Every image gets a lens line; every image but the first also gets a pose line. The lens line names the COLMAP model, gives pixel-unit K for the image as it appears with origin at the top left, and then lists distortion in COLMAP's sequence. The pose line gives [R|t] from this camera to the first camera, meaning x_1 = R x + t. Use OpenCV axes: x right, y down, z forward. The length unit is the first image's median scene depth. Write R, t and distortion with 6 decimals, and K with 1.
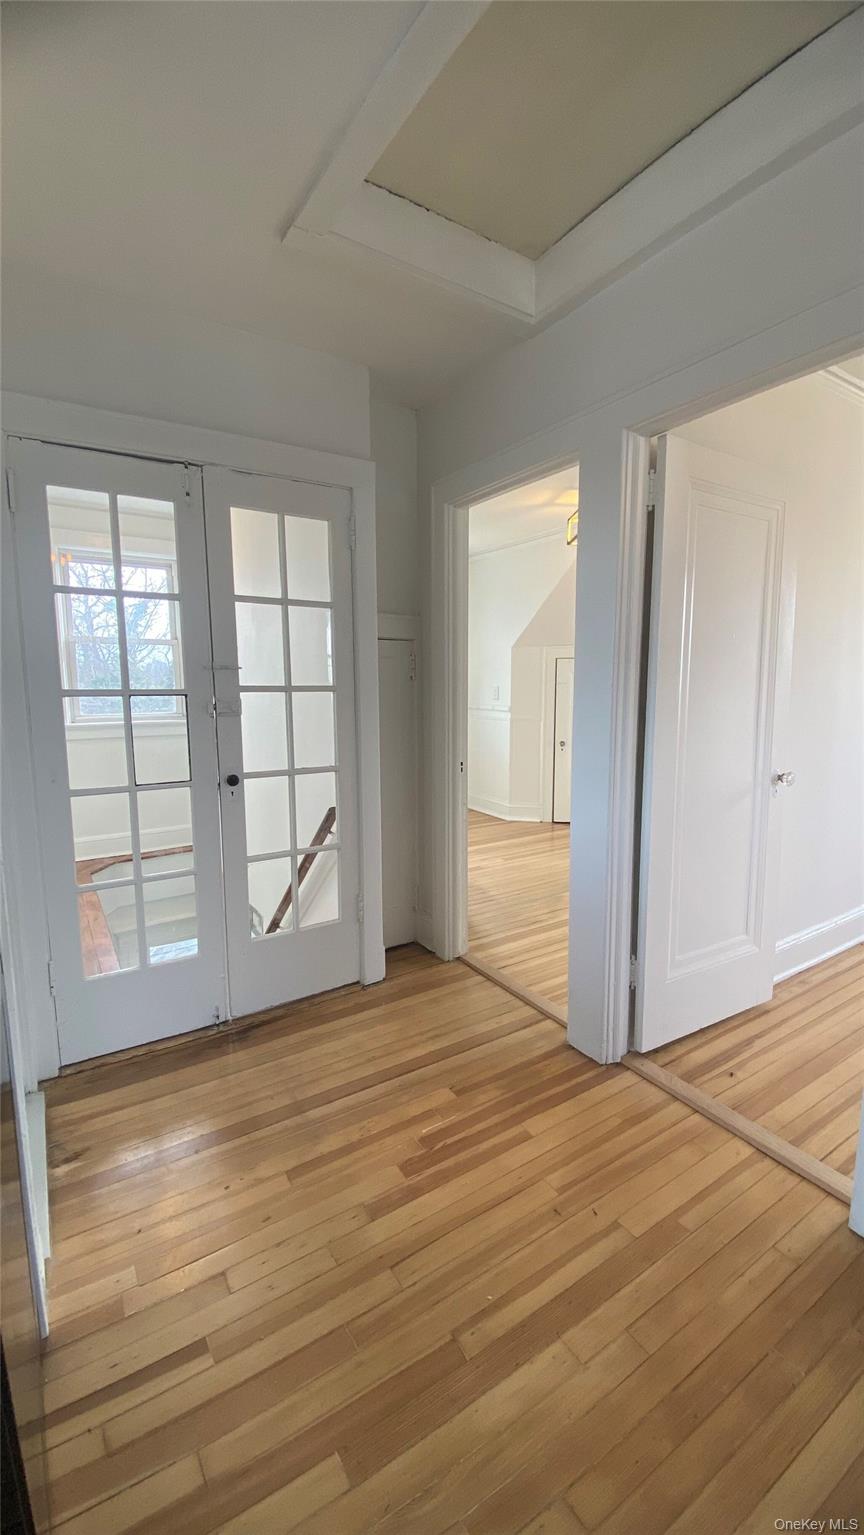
lens RADIAL K [[612.1, 0, 432.0], [0, 612.1, 767.5], [0, 0, 1]] dist [0.019634, -0.021016]
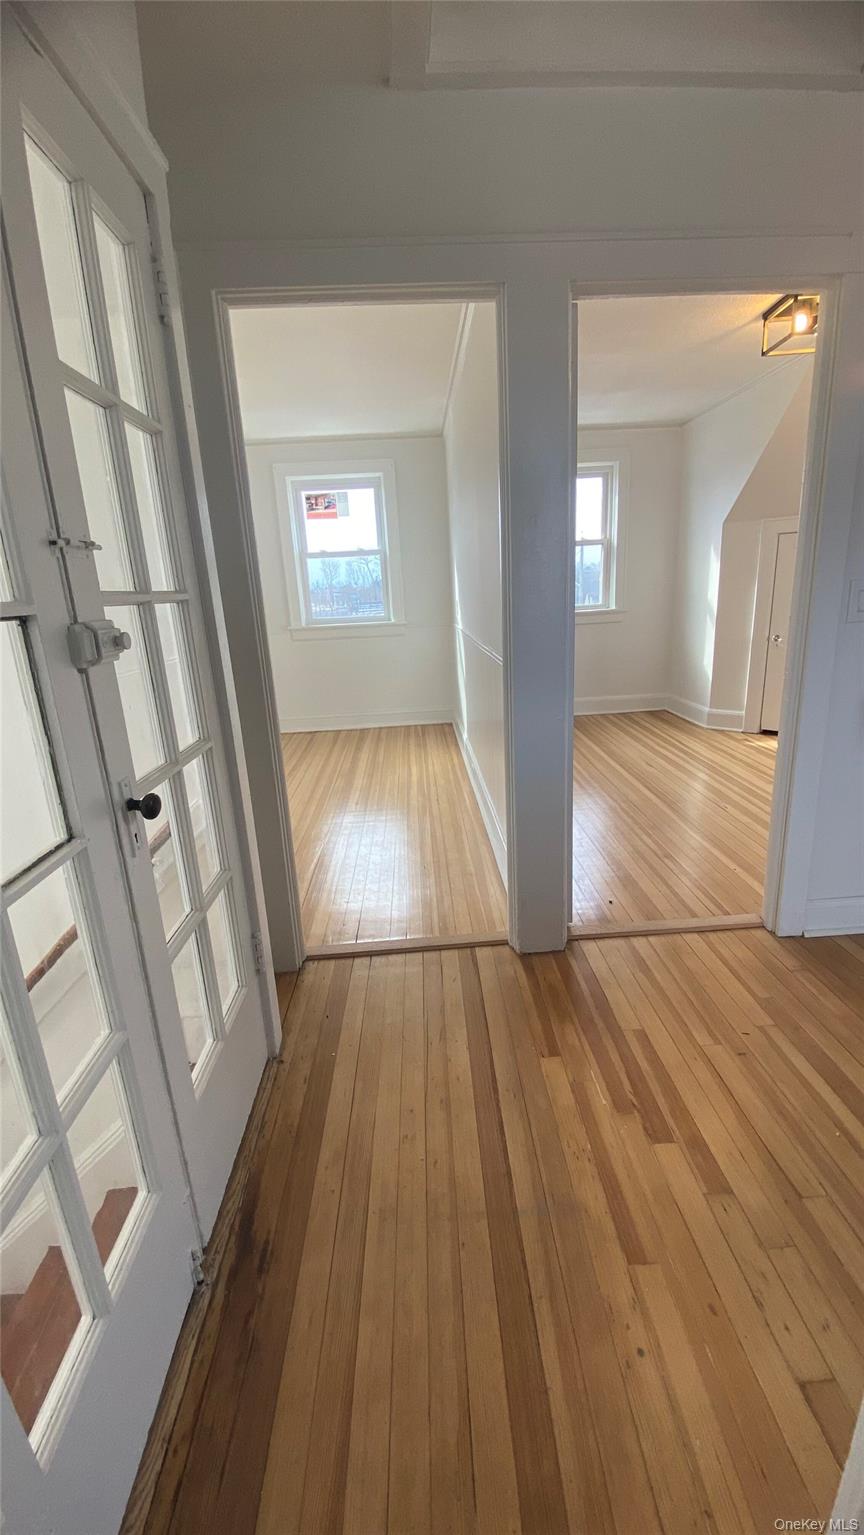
lens RADIAL K [[612.1, 0, 432.0], [0, 612.1, 767.5], [0, 0, 1]] dist [0.019634, -0.021016]
pose [[0.505464, -0.257453, 0.823543, -0.560541], [0.158015, 0.965927, 0.204980, -0.065254], [-0.848255, 0.026523, 0.528923, 0.560880]]
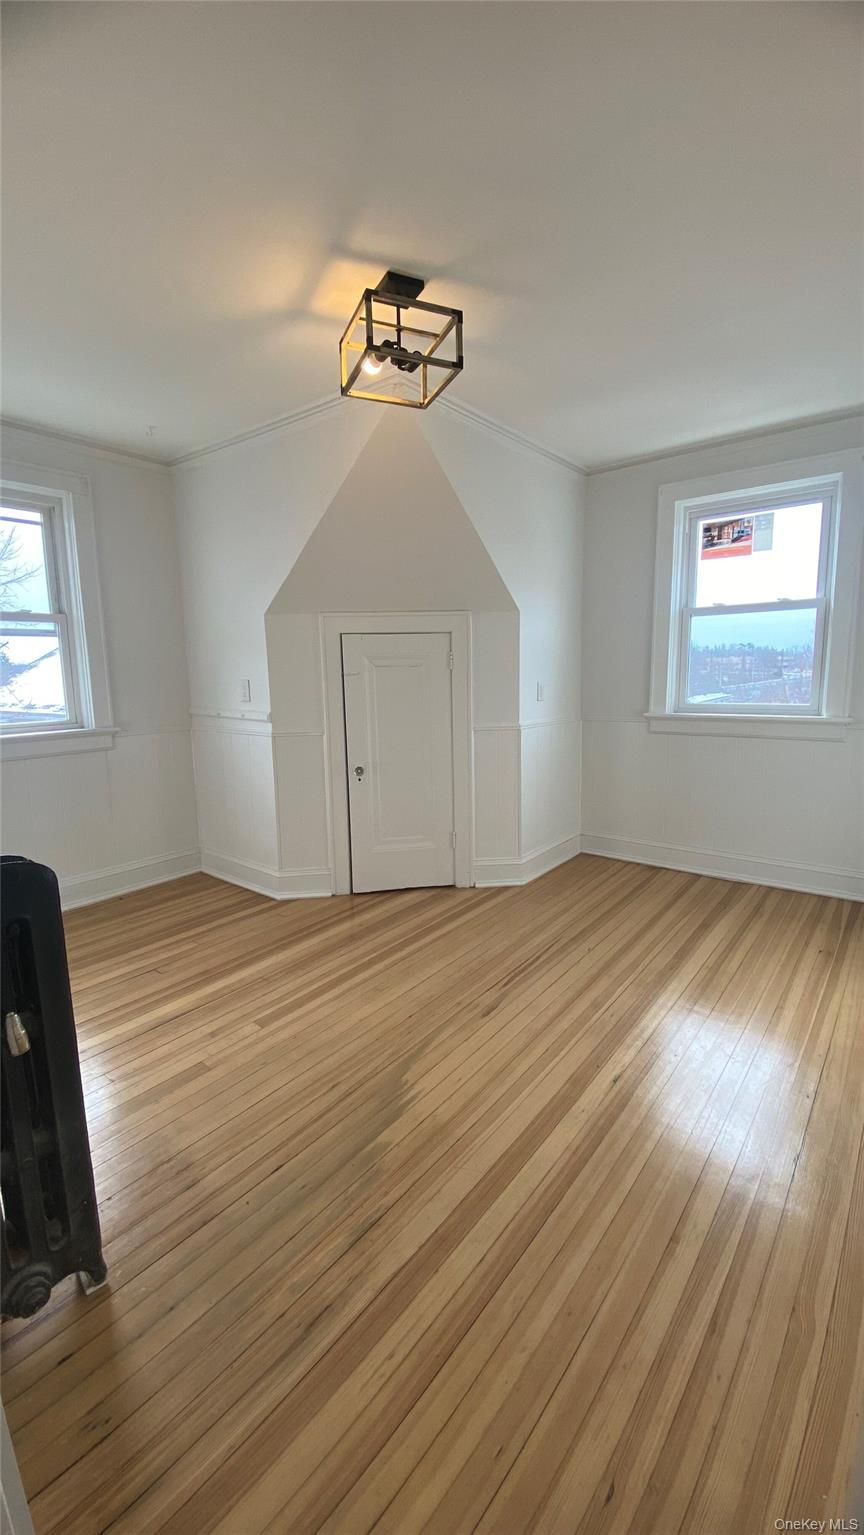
lens RADIAL K [[612.1, 0, 432.0], [0, 612.1, 767.5], [0, 0, 1]] dist [0.019634, -0.021016]
pose [[0.946954, -0.064927, 0.314741, 0.203387], [0.057805, 0.997817, 0.031919, -0.133920], [-0.316126, -0.012032, 0.948641, 0.899635]]
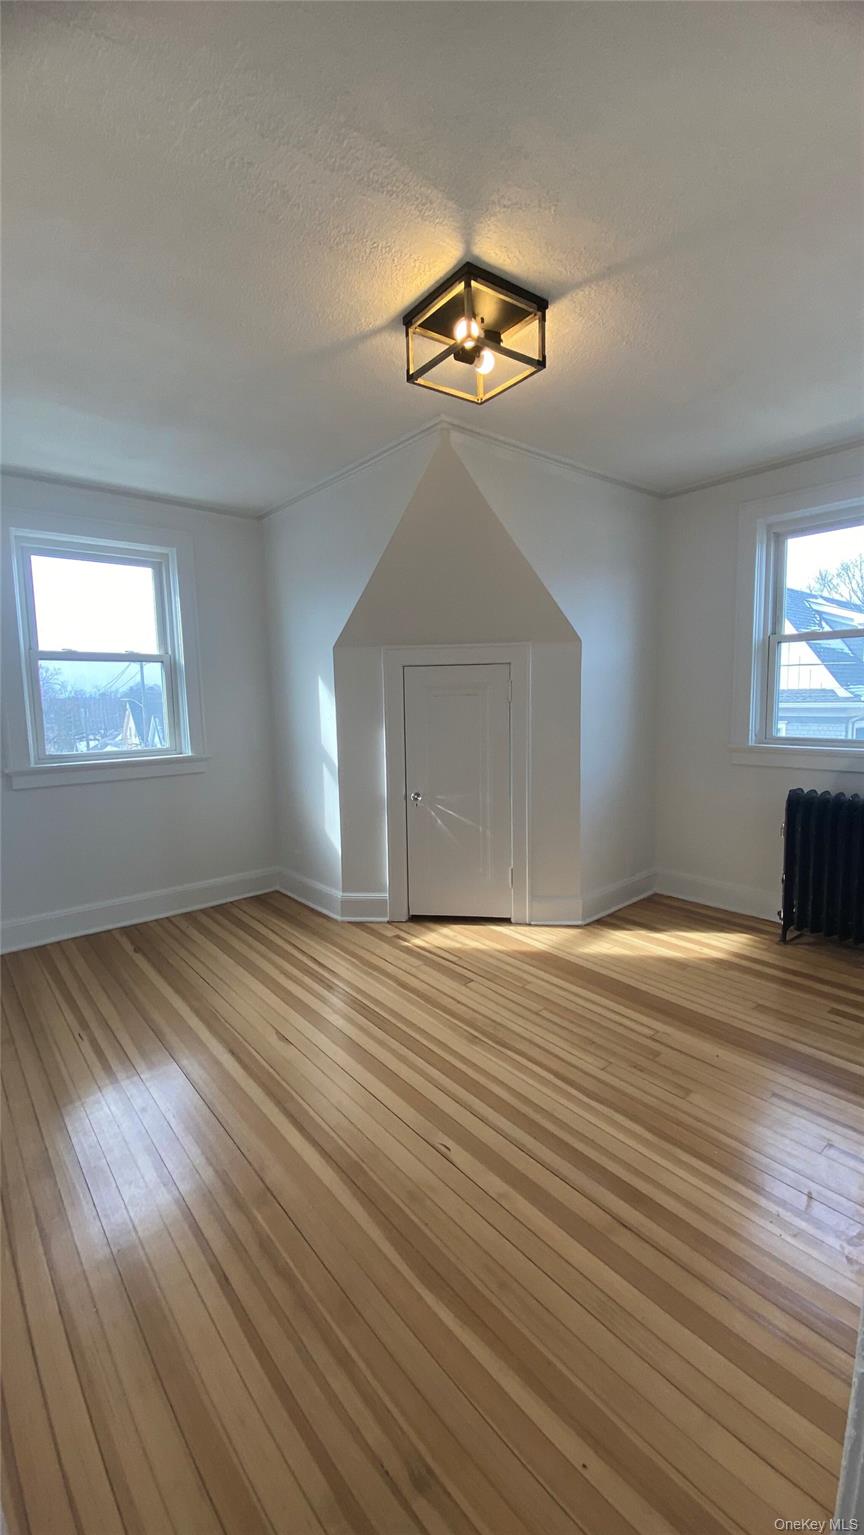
lens RADIAL K [[612.1, 0, 432.0], [0, 612.1, 767.5], [0, 0, 1]] dist [0.019634, -0.021016]
pose [[-0.130764, -0.106474, 0.985679, -0.333904], [0.145957, 0.981315, 0.125366, -0.085453], [-0.980611, 0.160260, -0.112781, 0.619534]]
